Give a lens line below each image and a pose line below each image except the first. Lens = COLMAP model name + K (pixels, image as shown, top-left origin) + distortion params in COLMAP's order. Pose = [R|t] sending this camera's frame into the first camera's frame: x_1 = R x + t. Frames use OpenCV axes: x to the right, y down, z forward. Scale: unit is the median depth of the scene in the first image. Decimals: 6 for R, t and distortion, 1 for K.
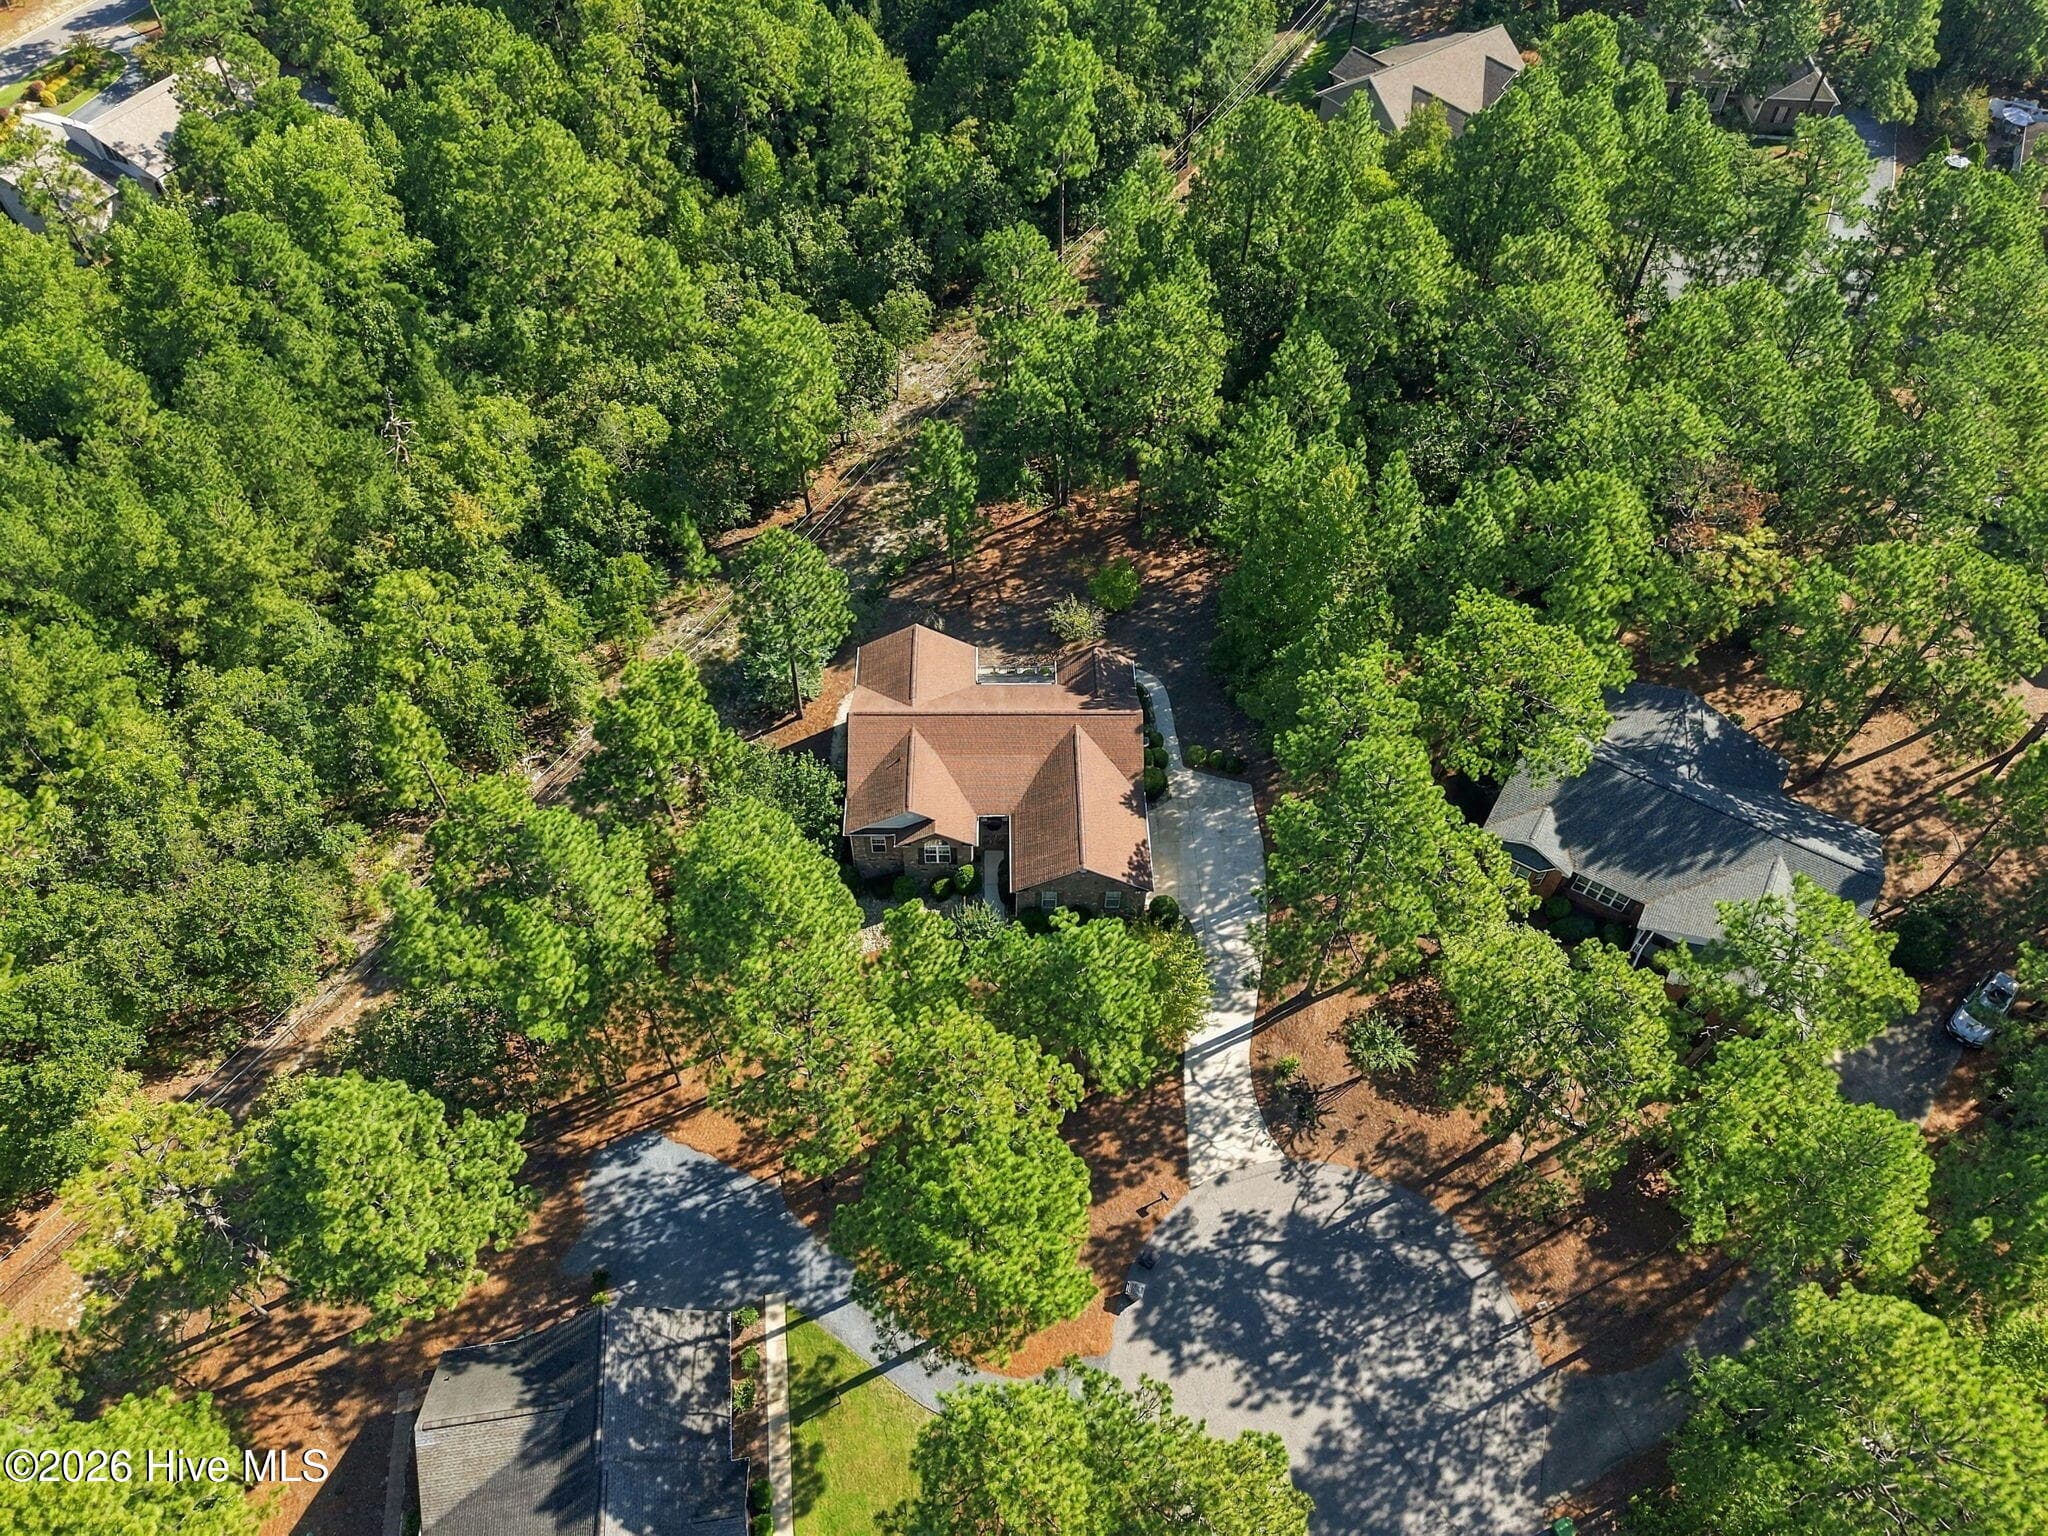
lens RADIAL K [[1459.9, 0, 976.1], [0, 1459.9, 766.1], [0, 0, 1]] dist [-0.001282, -0.006192]
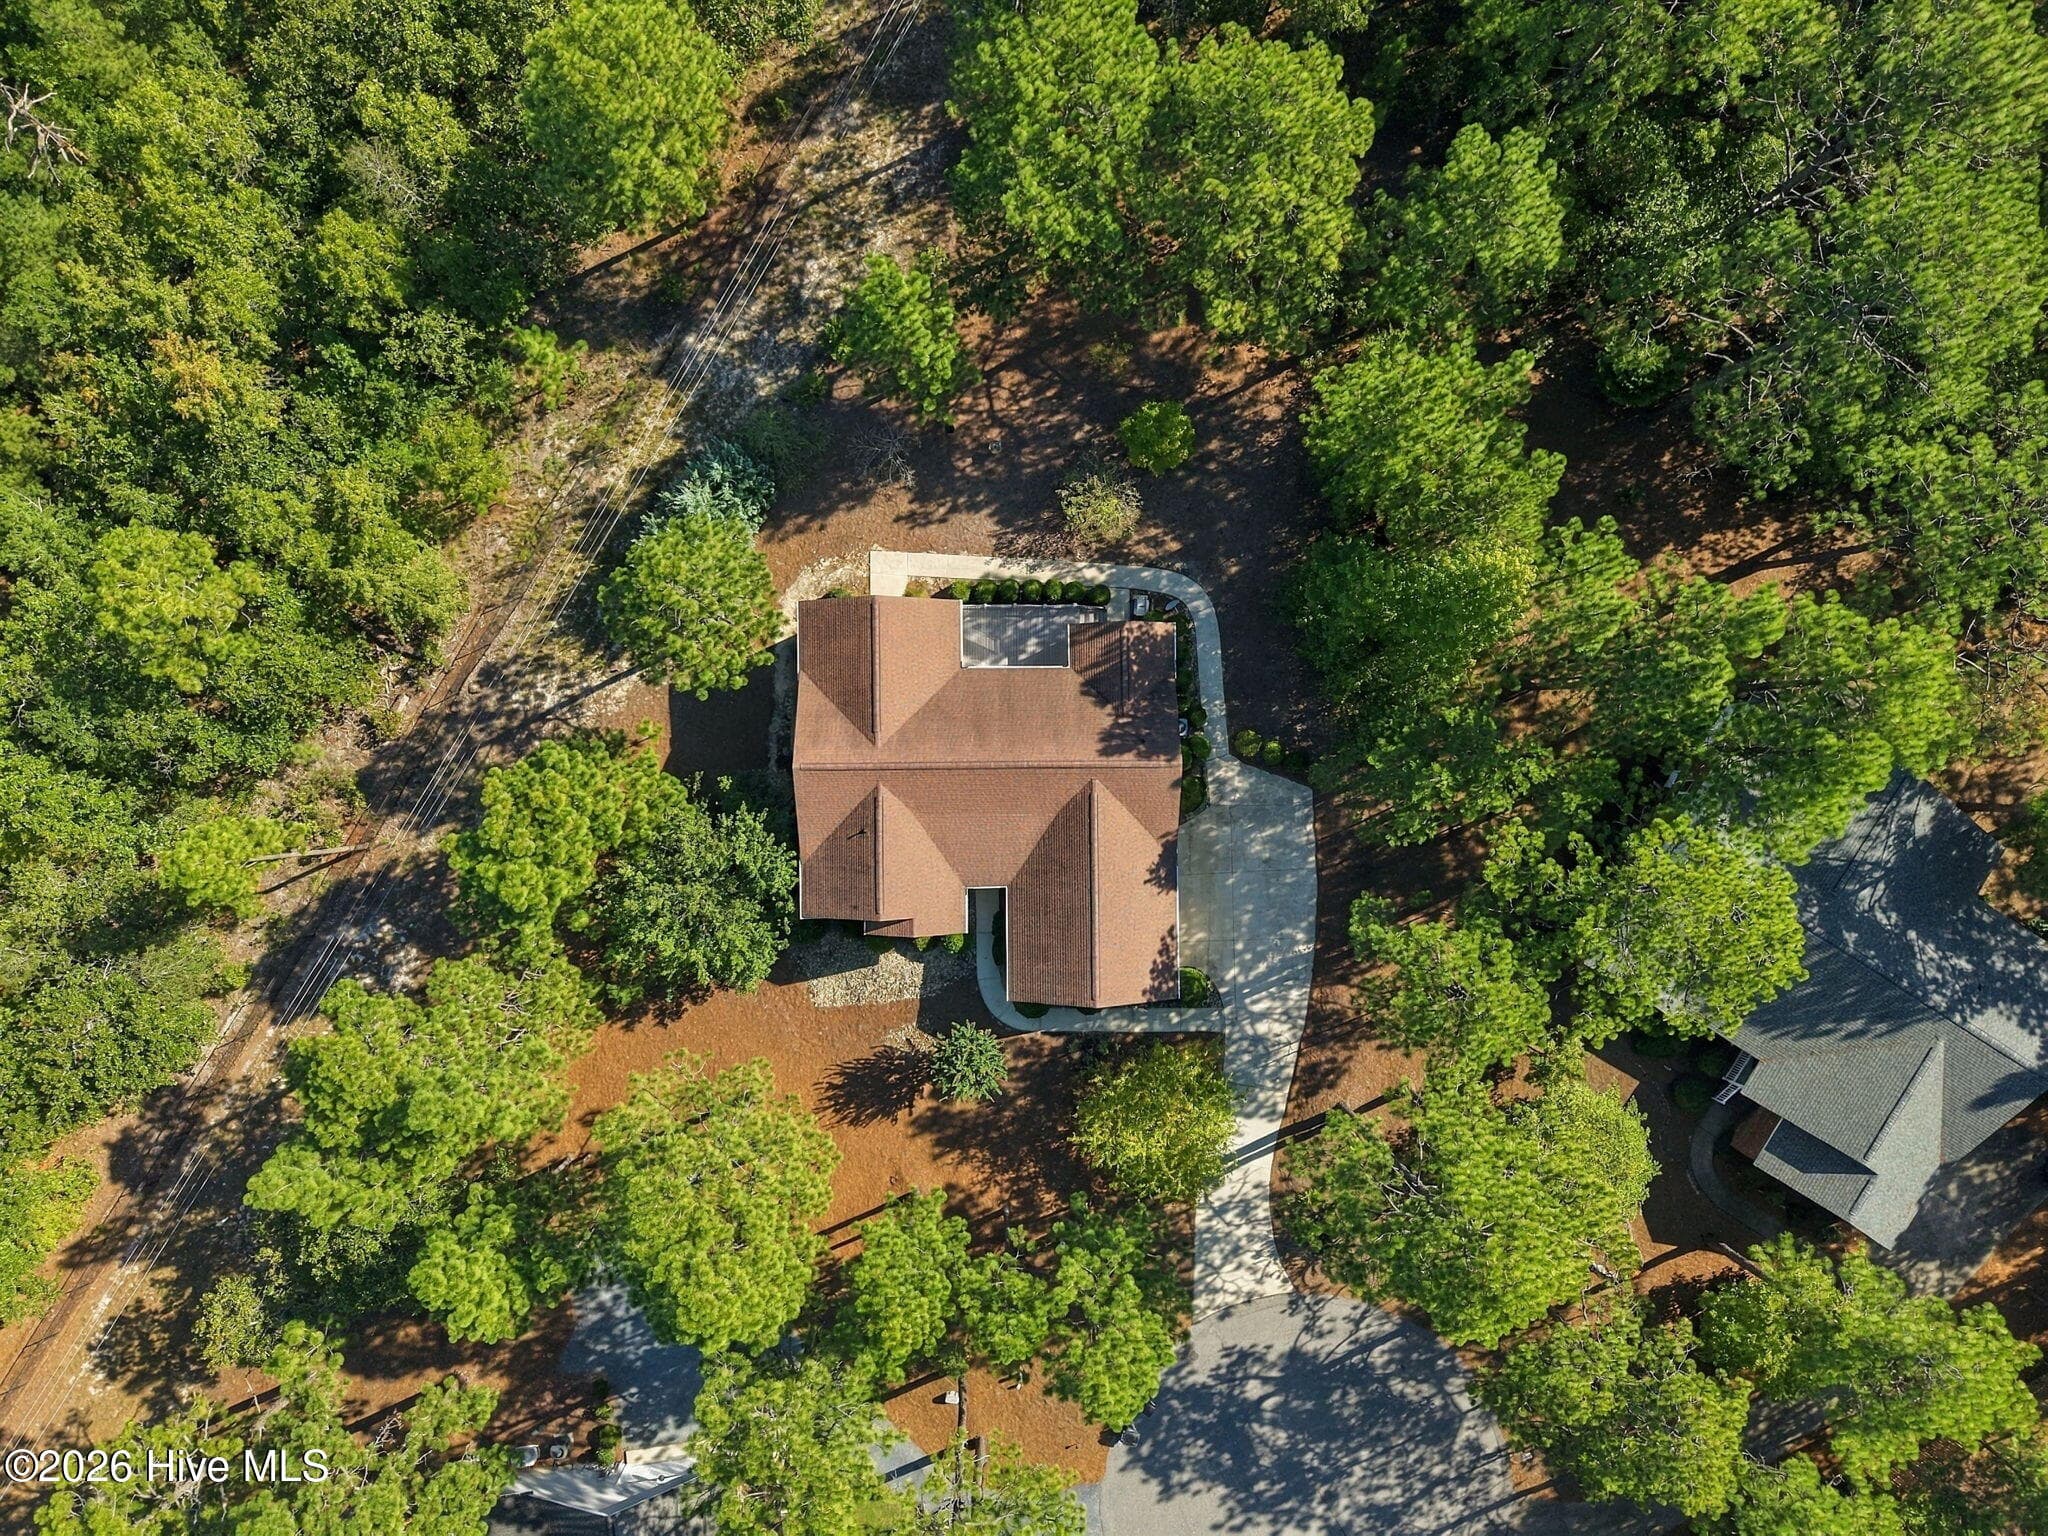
lens RADIAL K [[1459.9, 0, 976.1], [0, 1459.9, 766.1], [0, 0, 1]] dist [-0.001282, -0.006192]
pose [[0.999881, -0.015360, 0.001620, 0.007053], [0.010677, 0.763153, 0.646130, -0.628701], [-0.011161, -0.646036, 0.763226, 0.505652]]
